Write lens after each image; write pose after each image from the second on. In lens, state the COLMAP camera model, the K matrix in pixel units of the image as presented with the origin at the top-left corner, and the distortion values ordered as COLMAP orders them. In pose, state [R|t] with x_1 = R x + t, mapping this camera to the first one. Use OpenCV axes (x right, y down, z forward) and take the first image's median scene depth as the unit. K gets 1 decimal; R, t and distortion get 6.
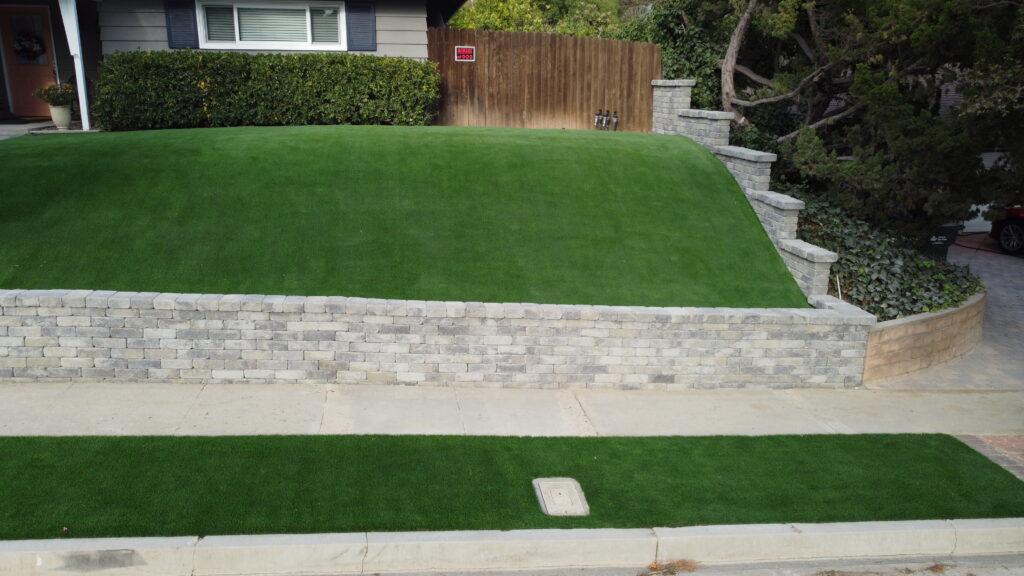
lens RADIAL K [[768.4, 0, 511.5], [0, 768.4, 290.5], [0, 0, 1]] dist [0.012448, -0.001054]
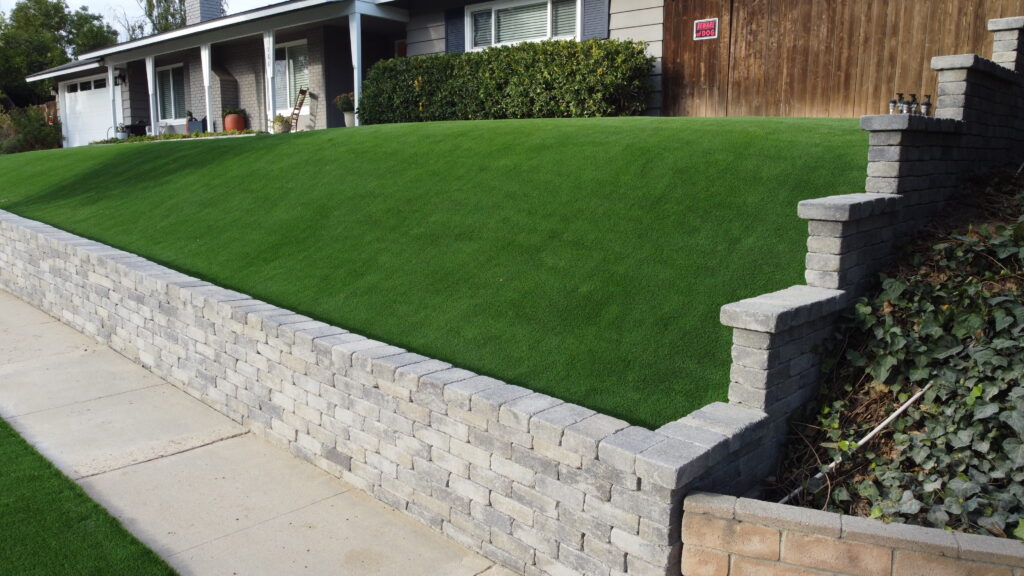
lens RADIAL K [[768.4, 0, 511.4], [0, 768.4, 282.8], [0, 0, 1]] dist [0.012448, -0.001054]
pose [[0.644216, 0.121097, -0.755197, 0.409258], [-0.196683, 0.980410, -0.010569, -0.020304], [0.739123, 0.155343, 0.655413, 0.402123]]
